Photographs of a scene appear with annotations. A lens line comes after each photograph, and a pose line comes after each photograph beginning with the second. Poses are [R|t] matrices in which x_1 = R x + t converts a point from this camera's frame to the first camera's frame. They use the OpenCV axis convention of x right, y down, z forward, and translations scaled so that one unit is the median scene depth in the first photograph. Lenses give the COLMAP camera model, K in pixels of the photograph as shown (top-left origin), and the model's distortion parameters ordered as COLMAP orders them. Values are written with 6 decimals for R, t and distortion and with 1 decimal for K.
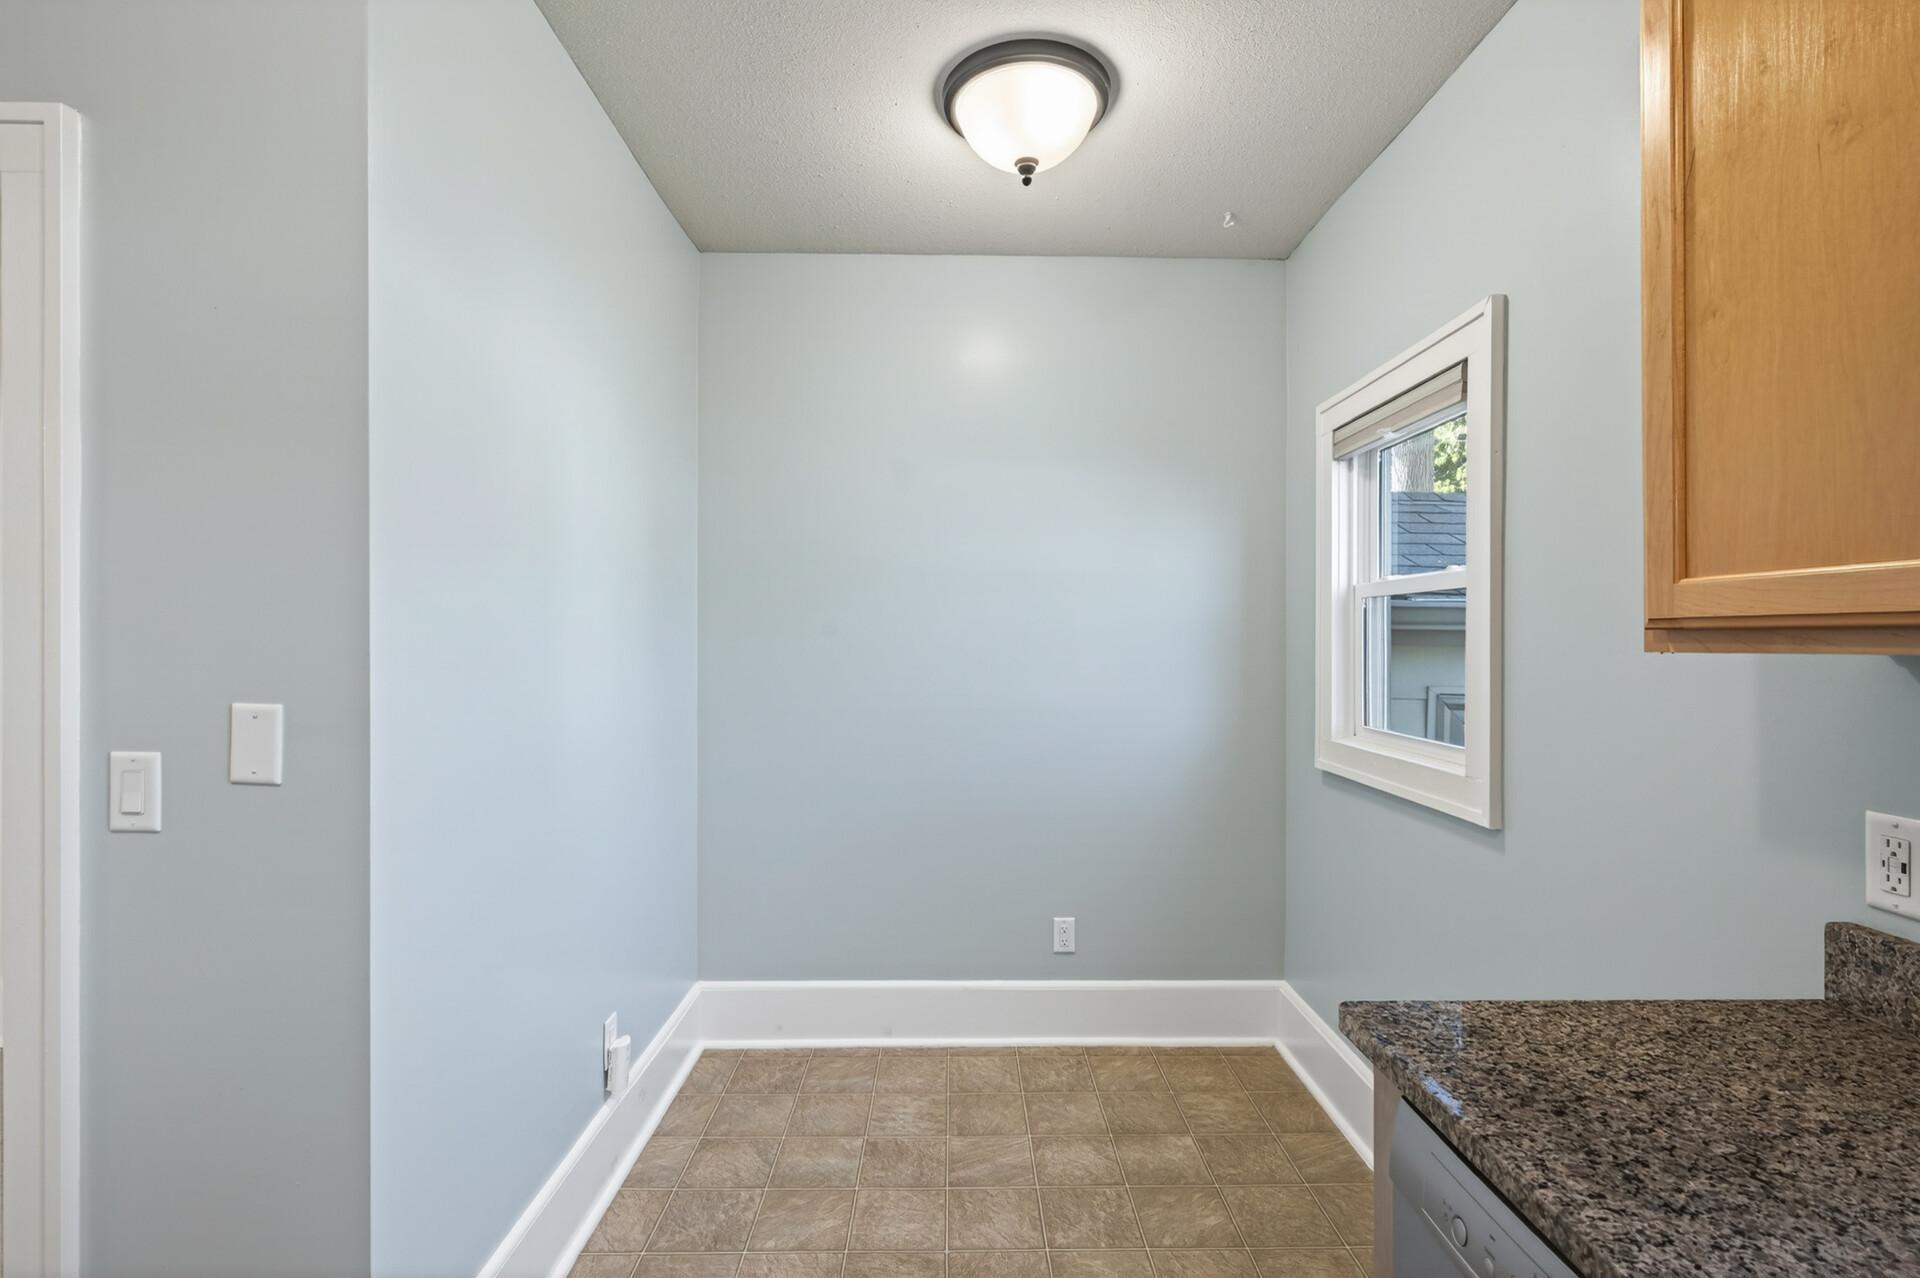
lens RADIAL K [[872.0, 0, 962.1], [0, 872.0, 634.8], [0, 0, 1]] dist [0.009791, 0.000051]
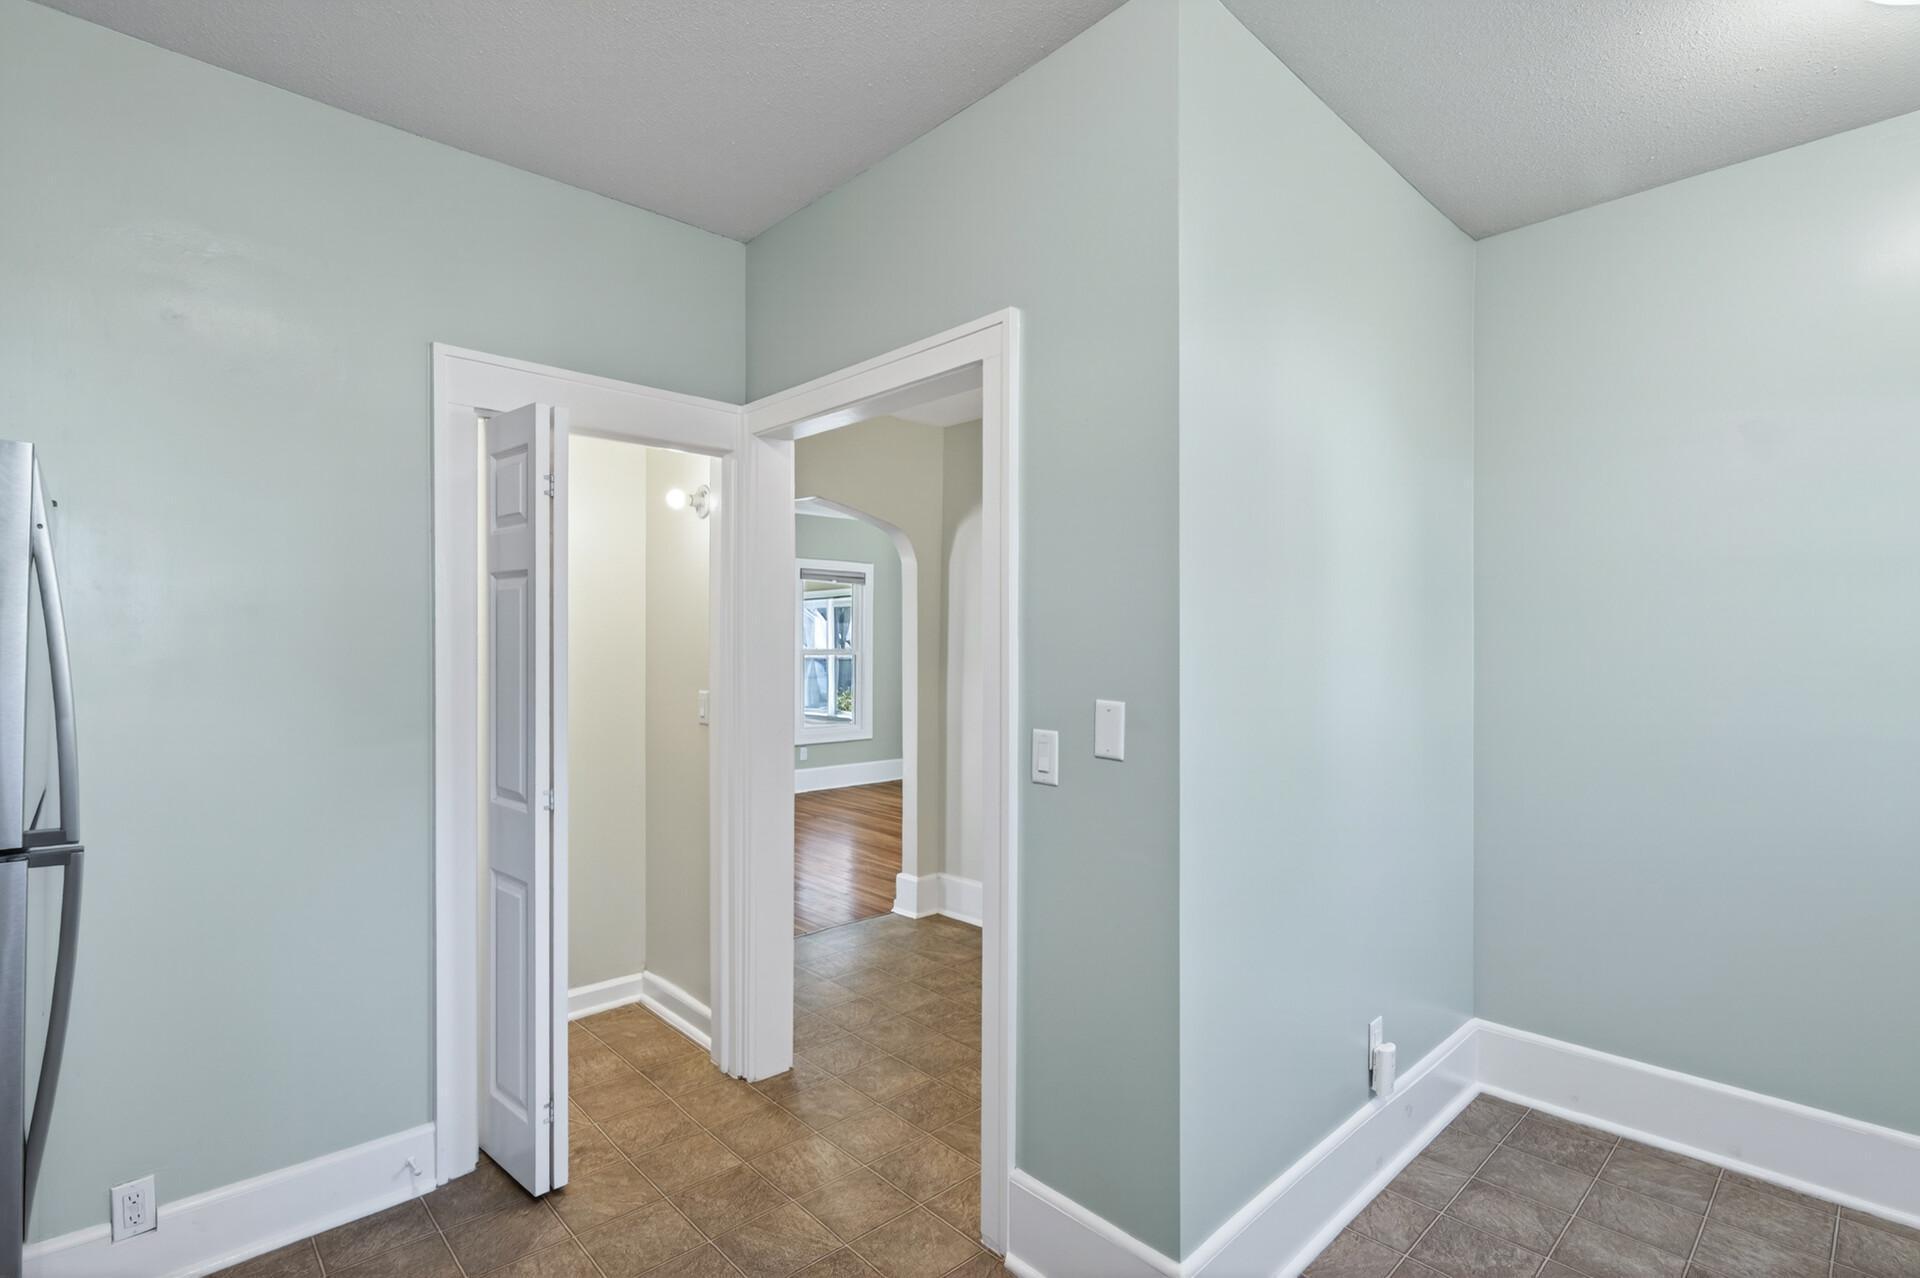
lens RADIAL K [[923.8, 0, 960.3], [0, 923.8, 649.6], [0, 0, 1]] dist [-0.001384, 0.000943]
pose [[0.677482, 0.001536, -0.735537, 0.063644], [0.001125, 0.999994, 0.003124, -0.004625], [0.735538, -0.002944, 0.677477, -0.092997]]
